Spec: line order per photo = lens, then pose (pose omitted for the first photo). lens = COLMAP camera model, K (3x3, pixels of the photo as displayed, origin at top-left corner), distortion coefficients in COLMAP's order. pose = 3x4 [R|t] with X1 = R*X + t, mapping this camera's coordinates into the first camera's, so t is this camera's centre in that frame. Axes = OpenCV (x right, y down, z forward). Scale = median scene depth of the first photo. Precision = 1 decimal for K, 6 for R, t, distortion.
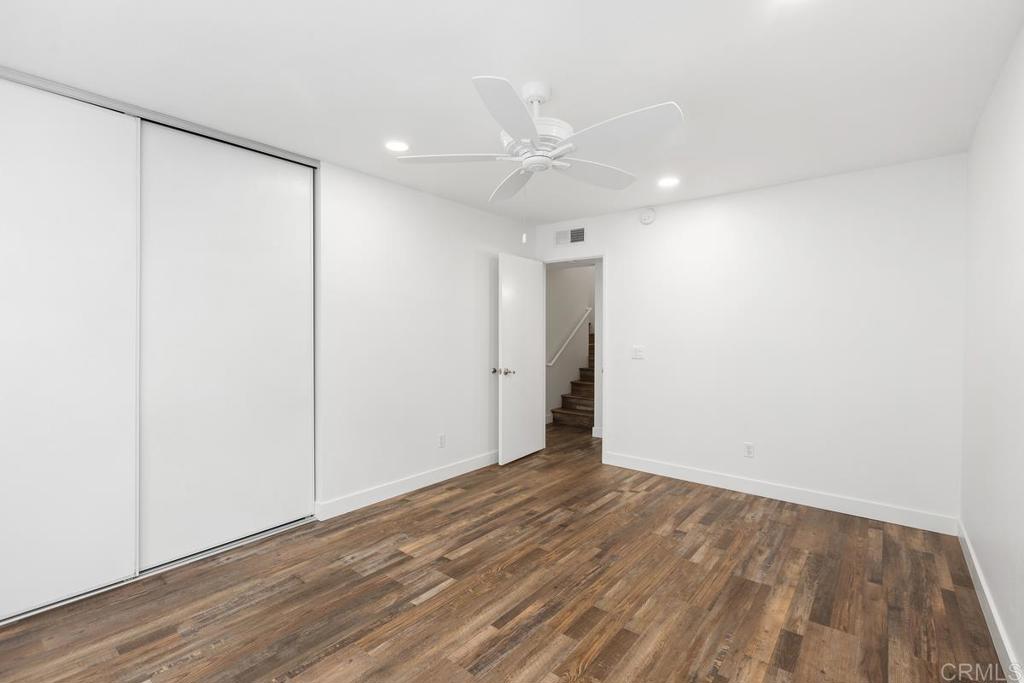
lens RADIAL K [[460.9, 0, 511.2], [0, 460.9, 336.5], [0, 0, 1]] dist [-0.000782, 0.000639]
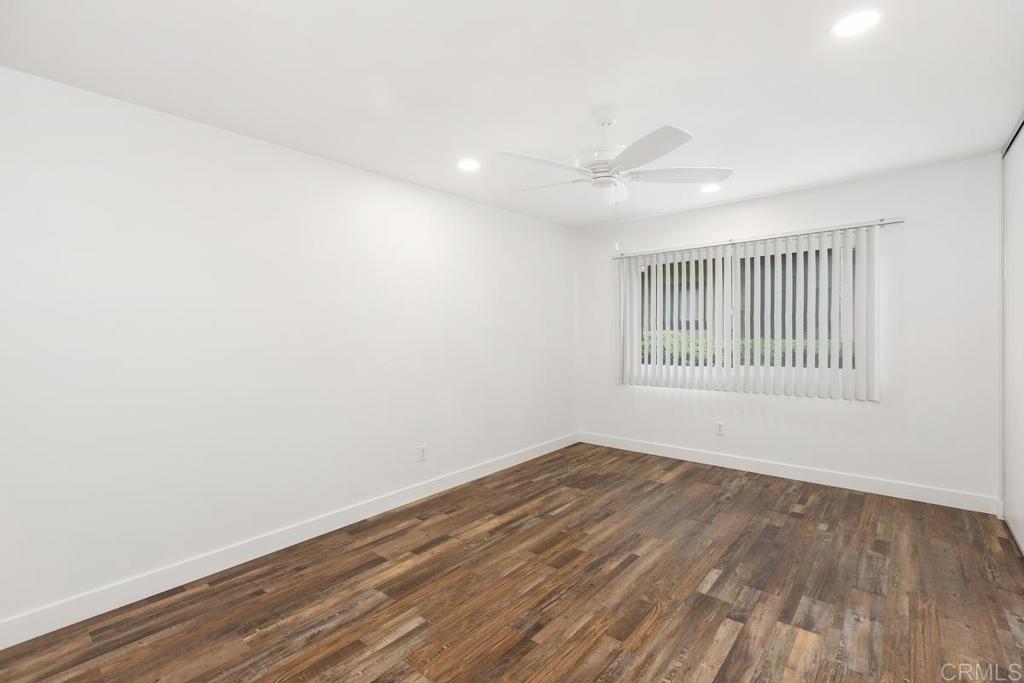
lens RADIAL K [[460.9, 0, 512.7], [0, 460.9, 336.8], [0, 0, 1]] dist [-0.000782, 0.000639]
pose [[-0.999541, 0.008572, 0.029061, 0.229332], [0.009434, 0.999515, 0.029677, -0.026849], [-0.028793, 0.029938, -0.999137, 1.941304]]
